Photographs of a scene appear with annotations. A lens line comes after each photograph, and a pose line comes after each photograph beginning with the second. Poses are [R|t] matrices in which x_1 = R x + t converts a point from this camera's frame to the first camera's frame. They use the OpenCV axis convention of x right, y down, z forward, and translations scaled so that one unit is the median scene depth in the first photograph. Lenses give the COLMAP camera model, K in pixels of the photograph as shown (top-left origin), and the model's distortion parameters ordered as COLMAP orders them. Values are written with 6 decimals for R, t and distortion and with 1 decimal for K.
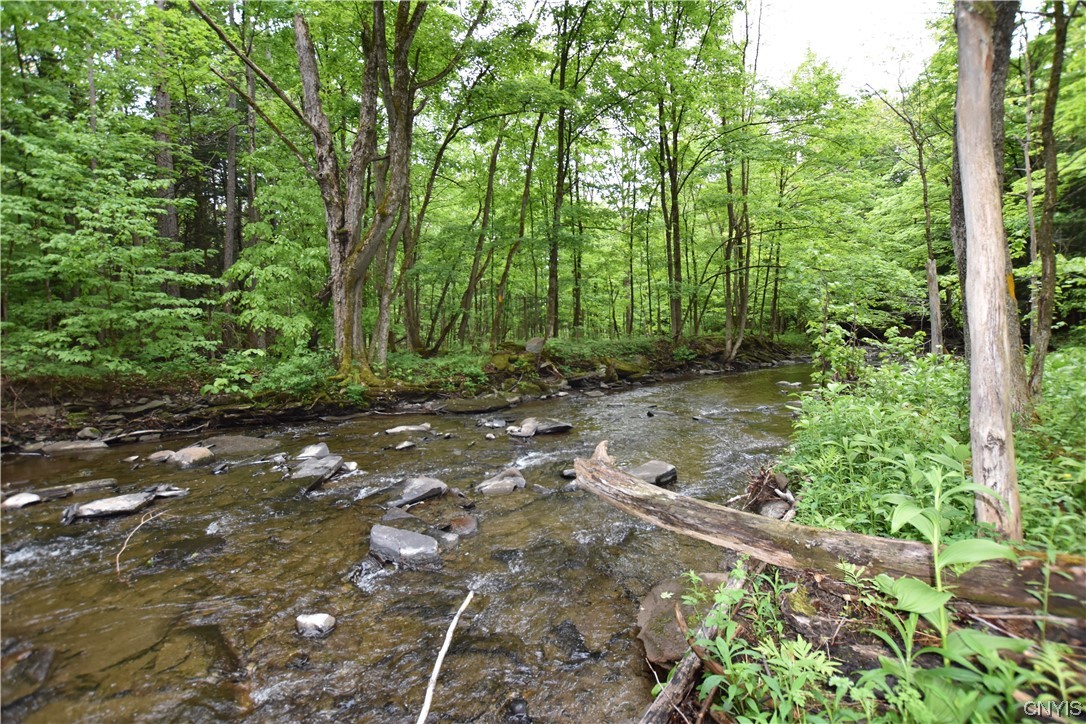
lens RADIAL K [[477.9, 0, 543.1], [0, 477.9, 361.4], [0, 0, 1]] dist [-0.024991, 0.004842]
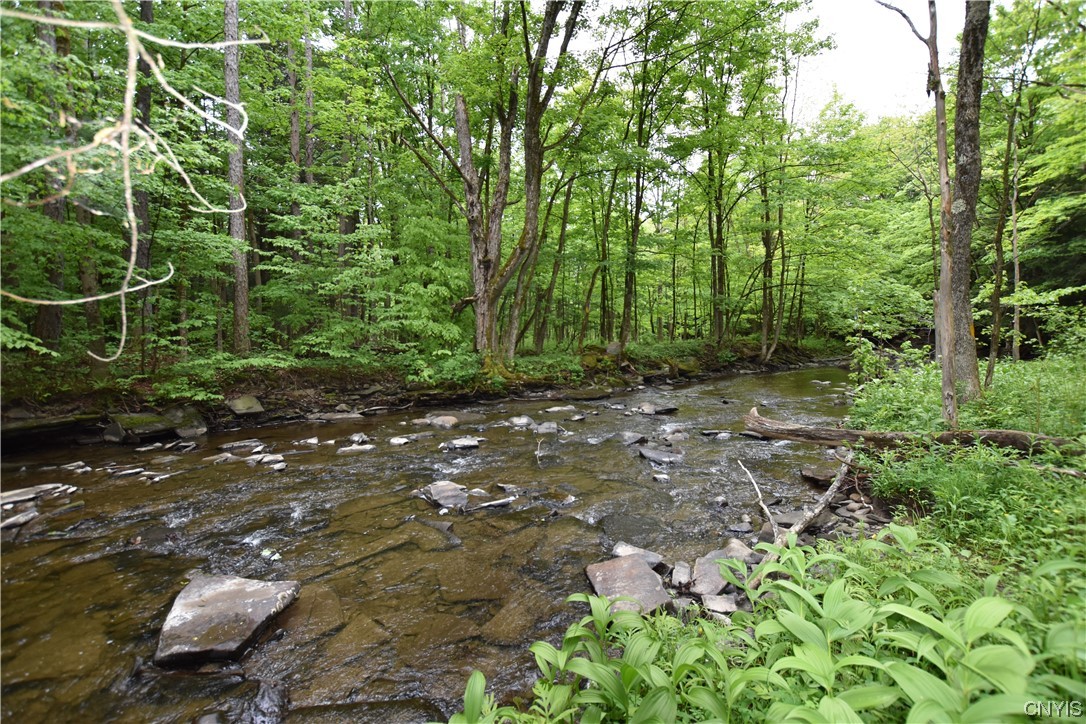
lens RADIAL K [[477.9, 0, 546.4], [0, 477.9, 360.4], [0, 0, 1]] dist [-0.024991, 0.004842]
pose [[0.999846, 0.016143, -0.006871, -0.269987], [-0.016122, 0.999865, 0.003229, -0.004218], [0.006922, -0.003118, 0.999971, -0.344132]]
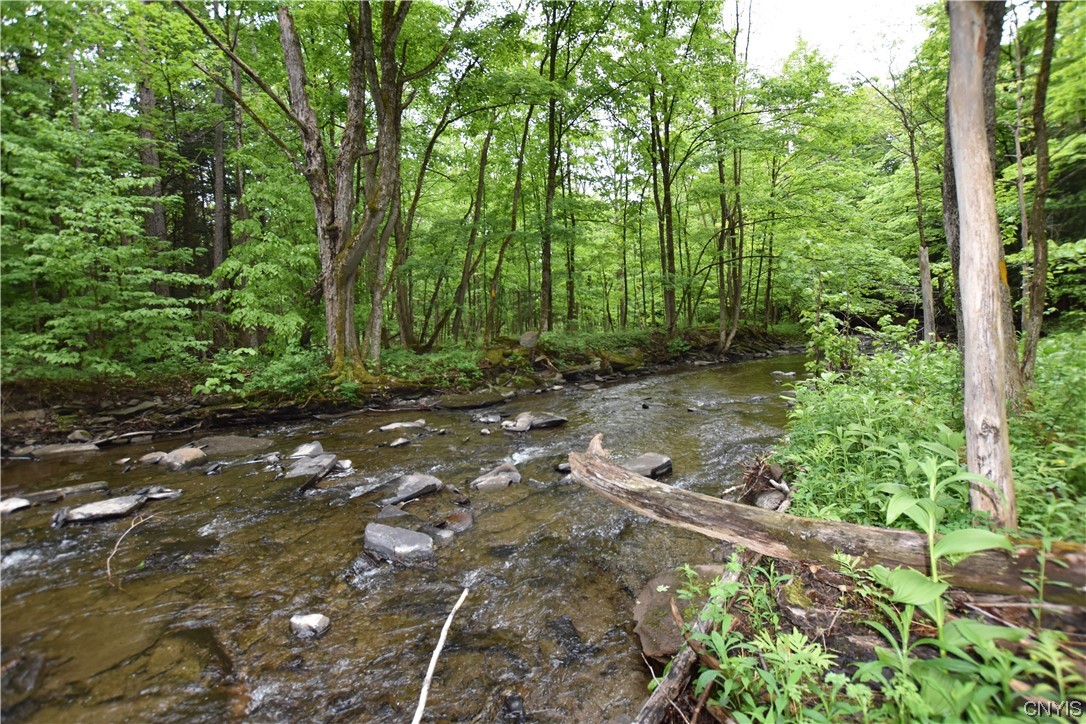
lens RADIAL K [[477.9, 0, 542.7], [0, 477.9, 361.6], [0, 0, 1]] dist [-0.024991, 0.004842]
pose [[0.999817, -0.016914, 0.008954, 0.002132], [0.016792, 0.999768, 0.013476, -0.000358], [-0.009180, -0.013323, 0.999869, 0.003280]]
